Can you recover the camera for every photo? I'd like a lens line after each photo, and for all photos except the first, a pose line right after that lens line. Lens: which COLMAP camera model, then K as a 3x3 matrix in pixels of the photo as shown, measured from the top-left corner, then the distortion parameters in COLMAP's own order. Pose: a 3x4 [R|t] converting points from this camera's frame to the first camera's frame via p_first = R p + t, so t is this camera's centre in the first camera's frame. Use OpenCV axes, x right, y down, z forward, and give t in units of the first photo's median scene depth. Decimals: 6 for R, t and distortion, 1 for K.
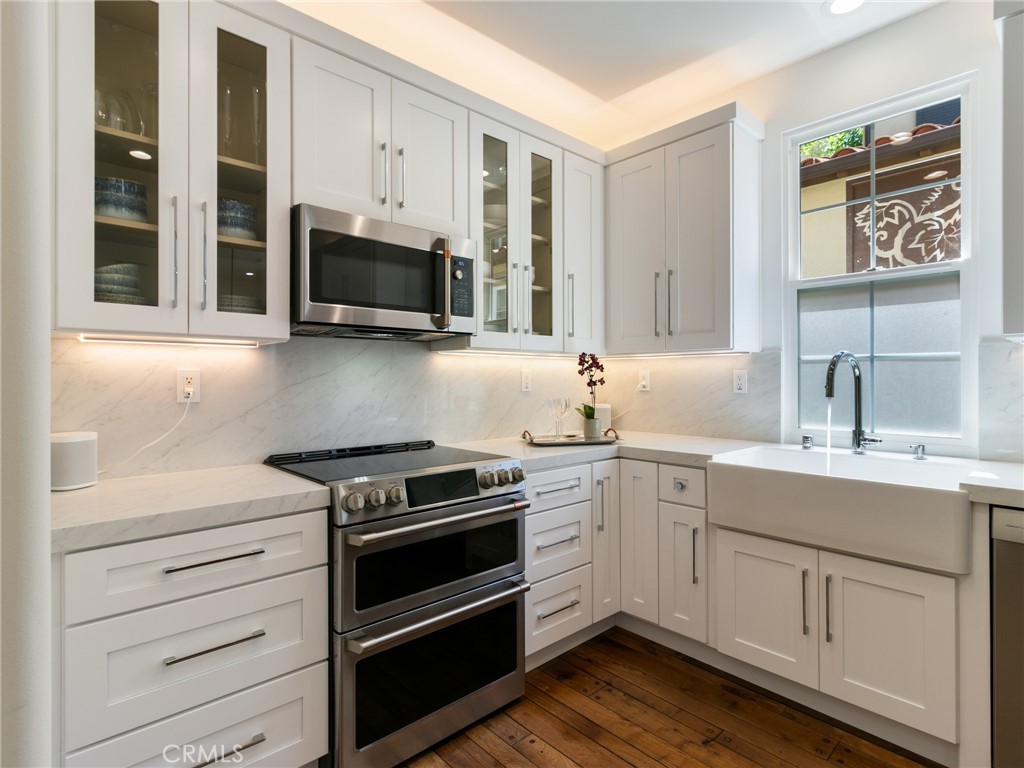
lens RADIAL K [[538.2, 0, 510.8], [0, 538.2, 372.6], [0, 0, 1]] dist [-0.000576, 0.000141]
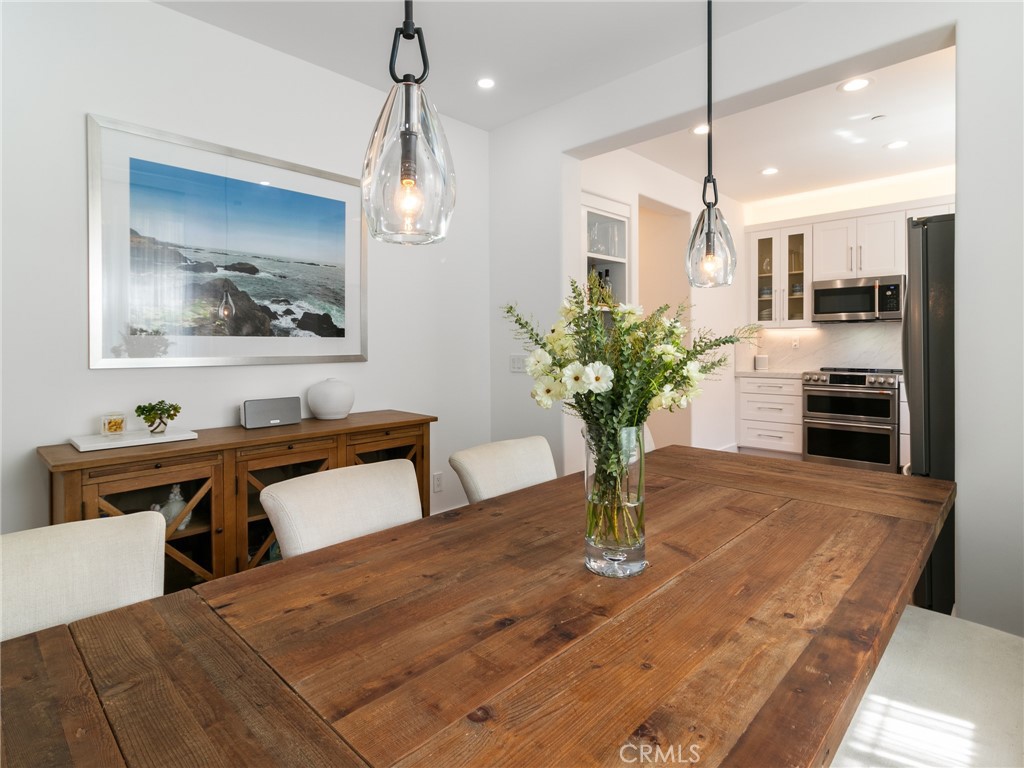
lens RADIAL K [[538.7, 0, 508.5], [0, 538.7, 346.4], [0, 0, 1]] dist [0.003431, 0.000294]
pose [[0.073213, 0.010354, -0.997263, 2.468625], [0.020057, 0.999729, 0.011852, -0.022288], [0.997115, -0.020870, 0.072986, -0.906147]]
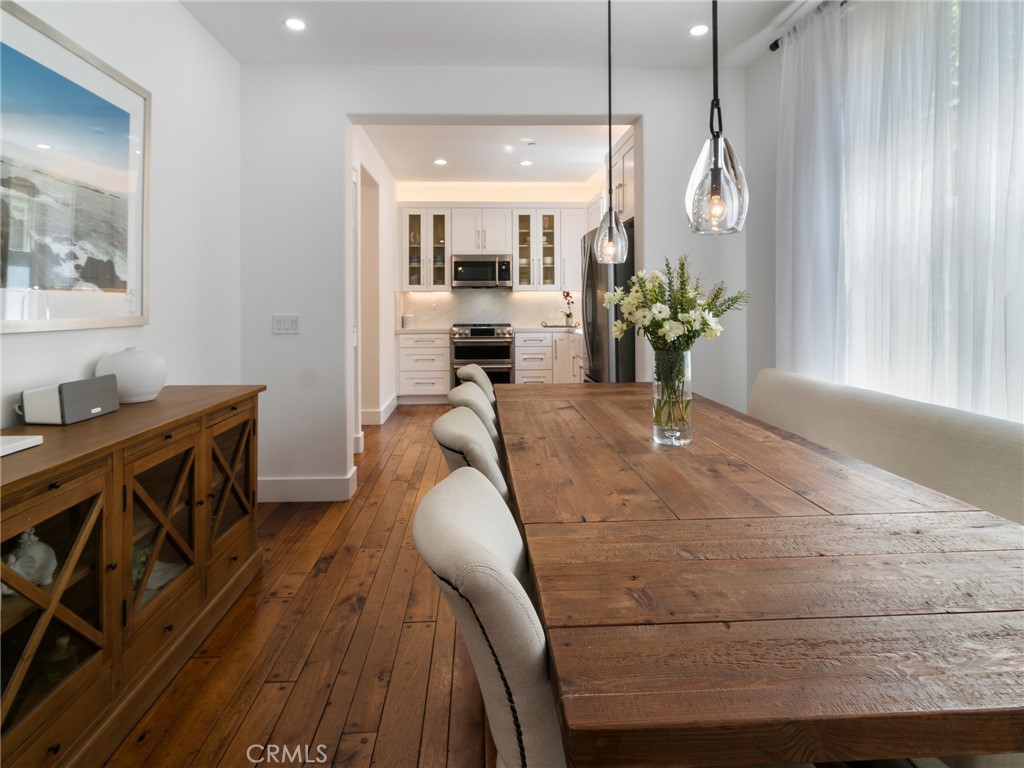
lens RADIAL K [[545.9, 0, 506.3], [0, 545.9, 297.4], [0, 0, 1]] dist [0.001686, 0.000900]
pose [[0.775699, -0.005282, -0.631081, 2.259343], [0.009251, 0.999953, 0.003002, -0.026019], [0.631035, -0.008167, 0.775711, -1.677662]]
